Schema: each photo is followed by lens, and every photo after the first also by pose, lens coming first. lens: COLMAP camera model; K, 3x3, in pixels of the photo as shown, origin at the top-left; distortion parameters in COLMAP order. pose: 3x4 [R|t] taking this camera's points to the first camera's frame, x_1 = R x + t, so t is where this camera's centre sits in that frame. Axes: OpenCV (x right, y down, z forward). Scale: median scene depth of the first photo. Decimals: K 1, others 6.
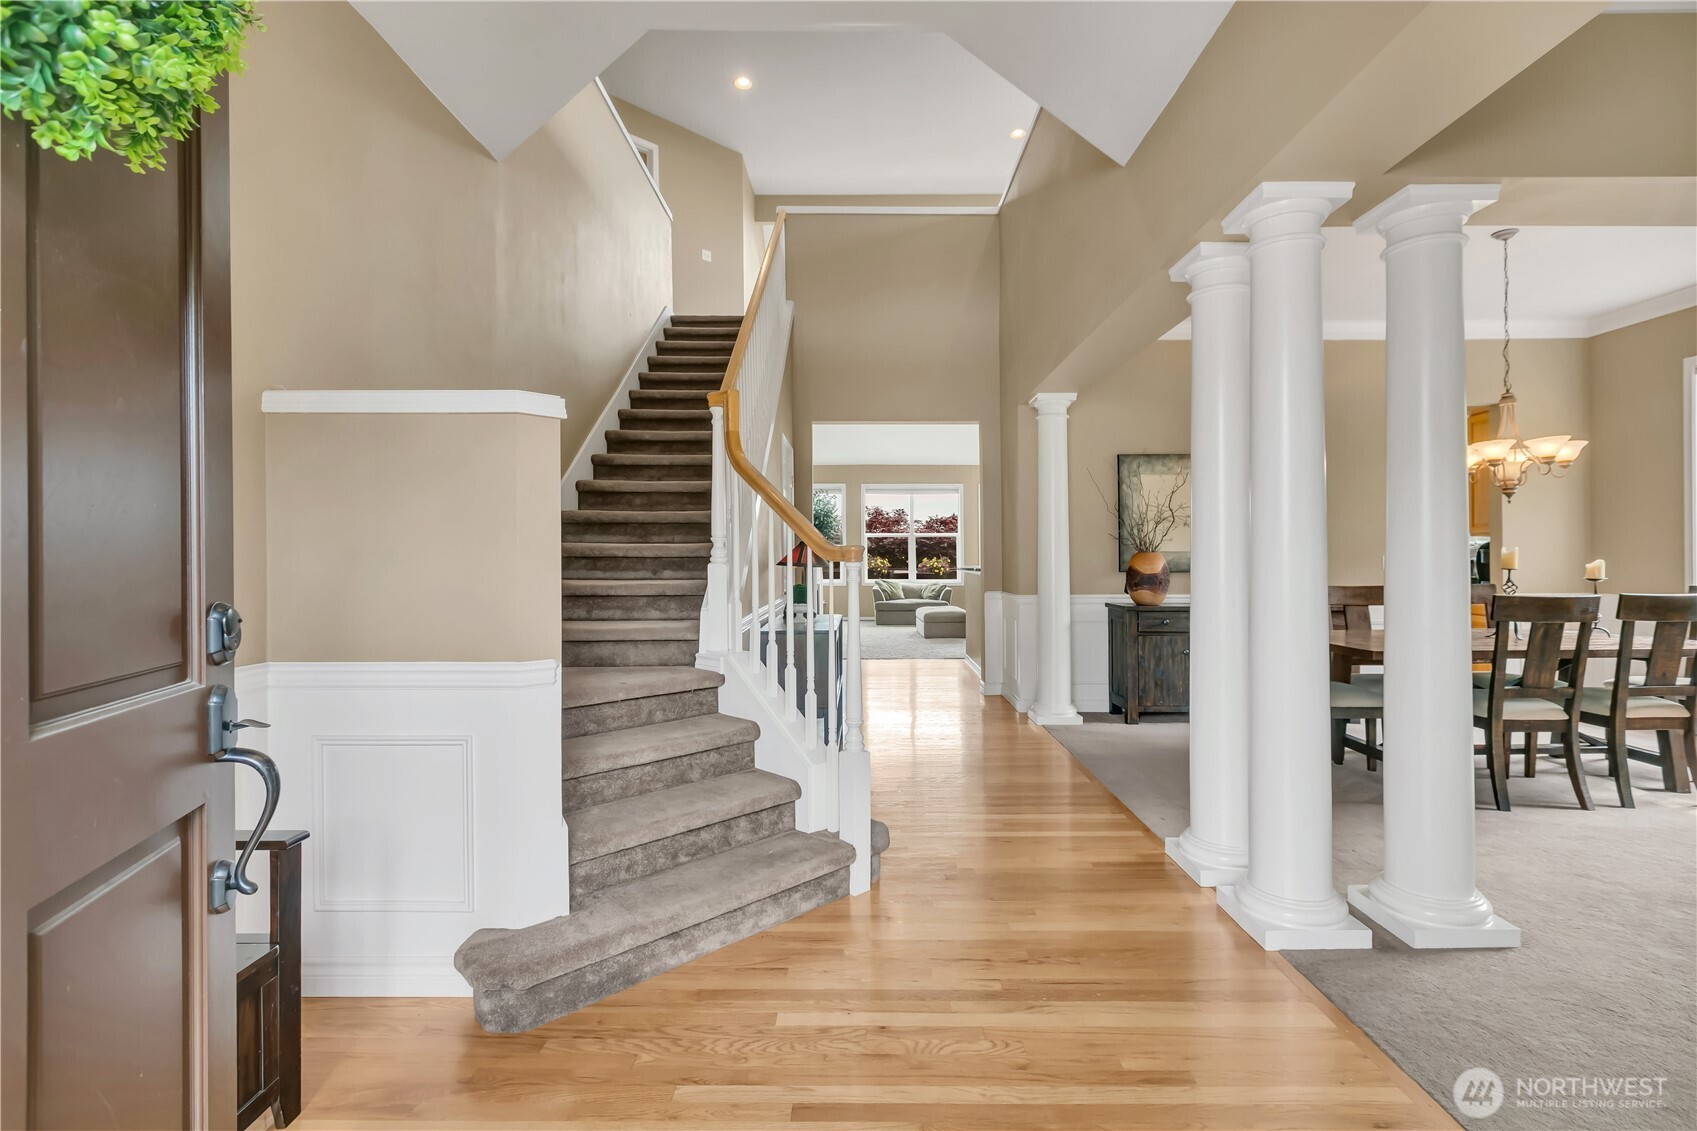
lens RADIAL K [[785.2, 0, 859.1], [0, 785.2, 569.4], [0, 0, 1]] dist [0.000651, 0.000526]
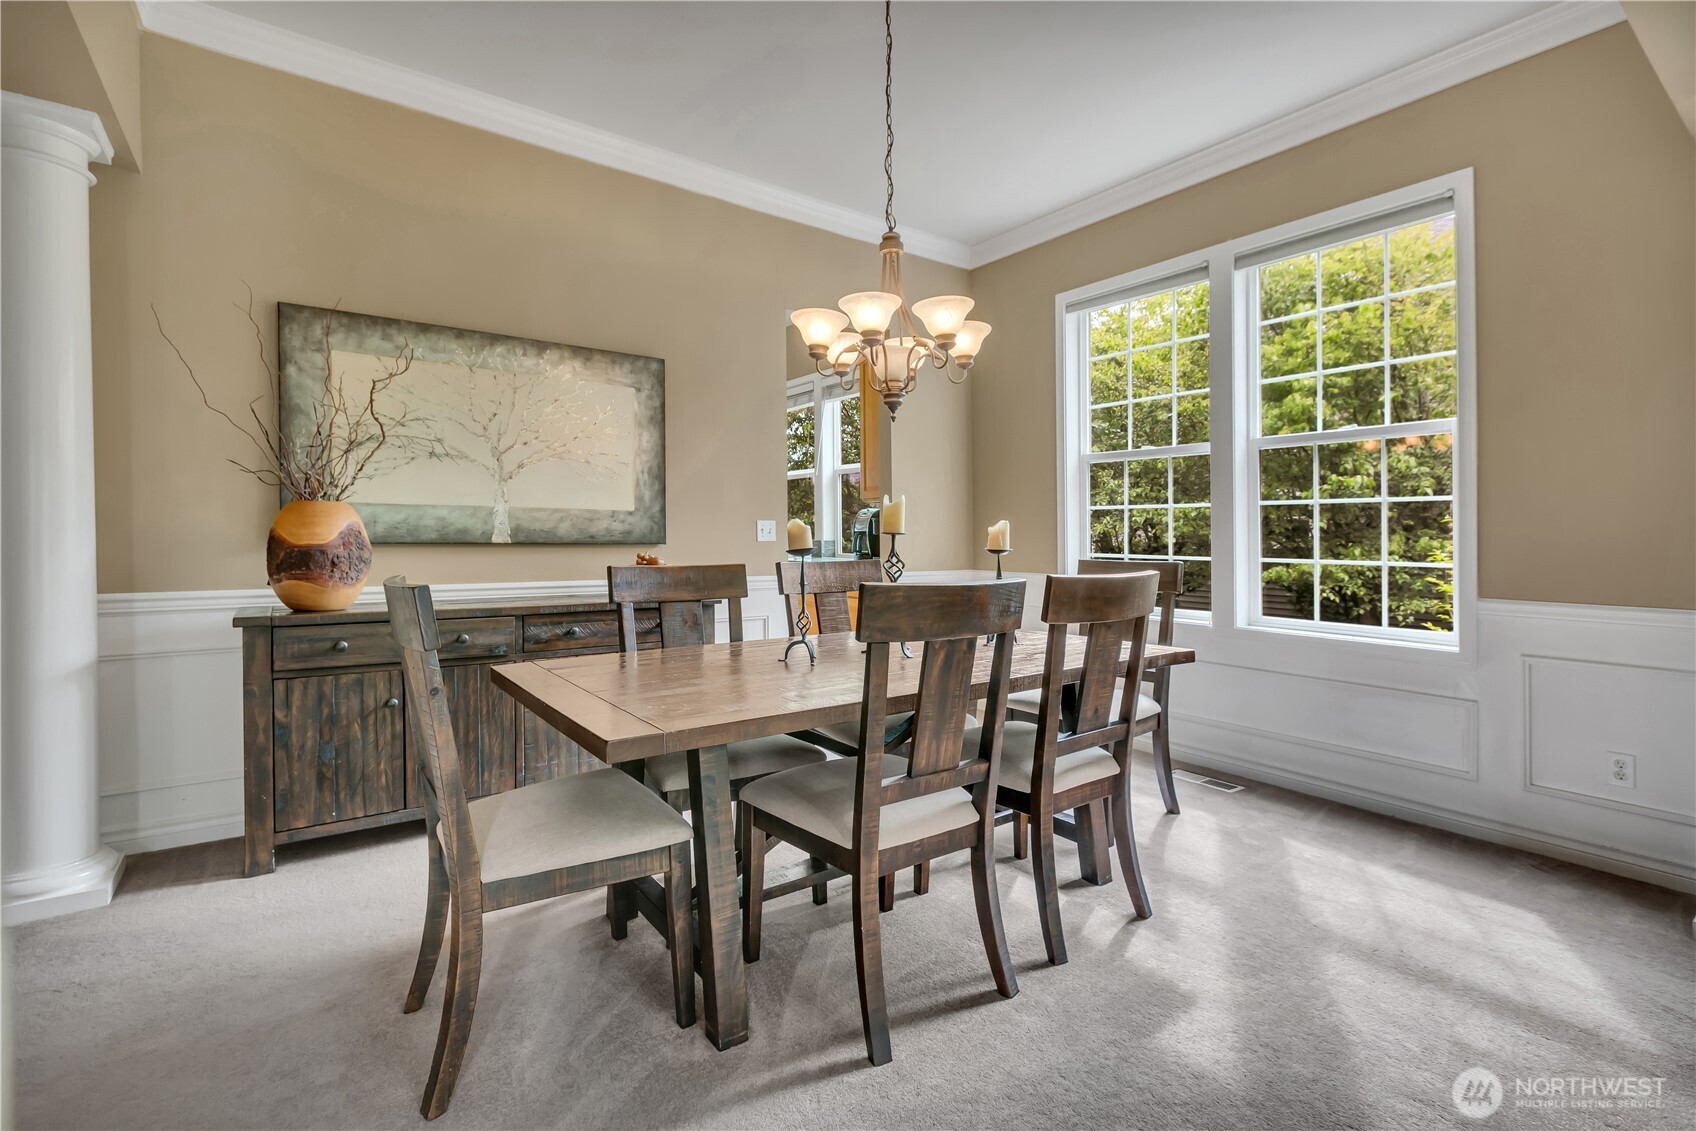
lens RADIAL K [[784.7, 0, 864.6], [0, 784.7, 537.6], [0, 0, 1]] dist [0.000651, 0.000526]
pose [[0.802358, 0.009617, 0.596765, 0.468168], [0.001310, 0.999839, -0.017874, 0.012954], [-0.596841, 0.015123, 0.802217, 0.552395]]
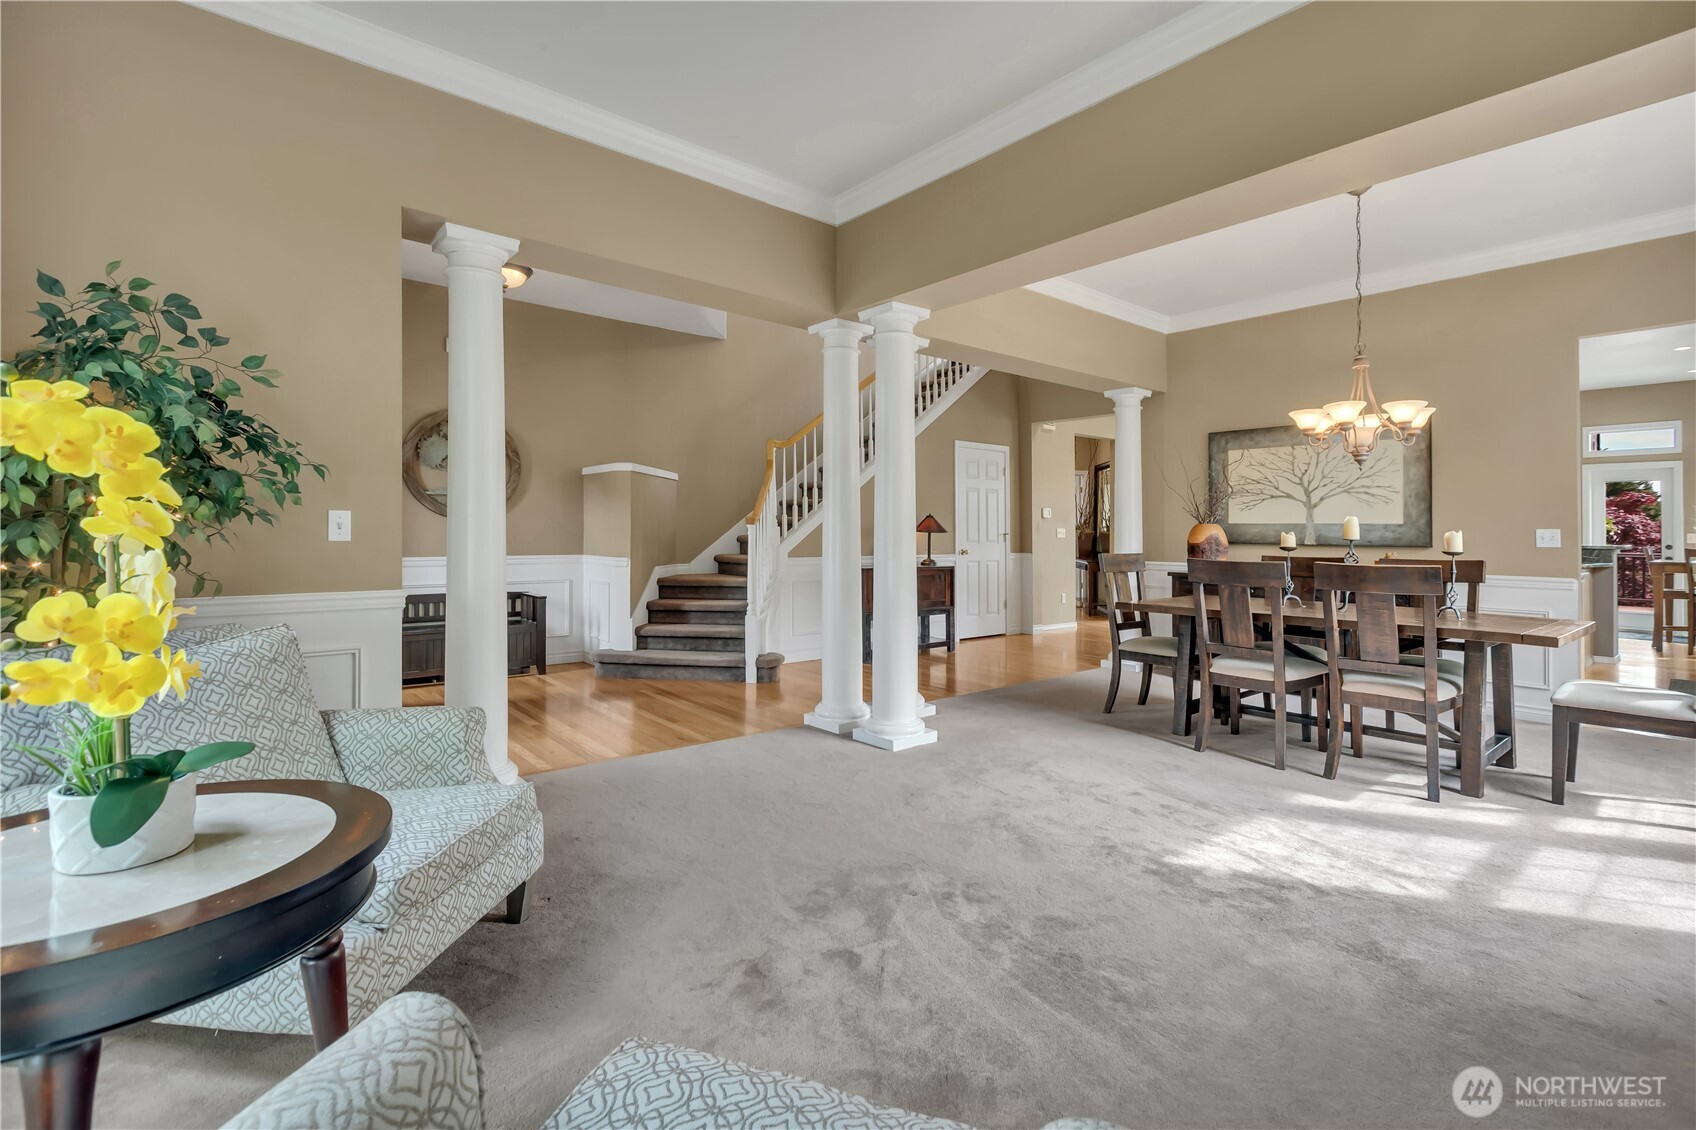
lens RADIAL K [[784.7, 0, 834.6], [0, 784.7, 529.6], [0, 0, 1]] dist [0.000651, 0.000526]
pose [[0.631269, 0.009699, -0.775503, 1.183857], [-0.028952, 0.999520, -0.011067, 0.016936], [0.775023, 0.029439, 0.631247, -0.098959]]
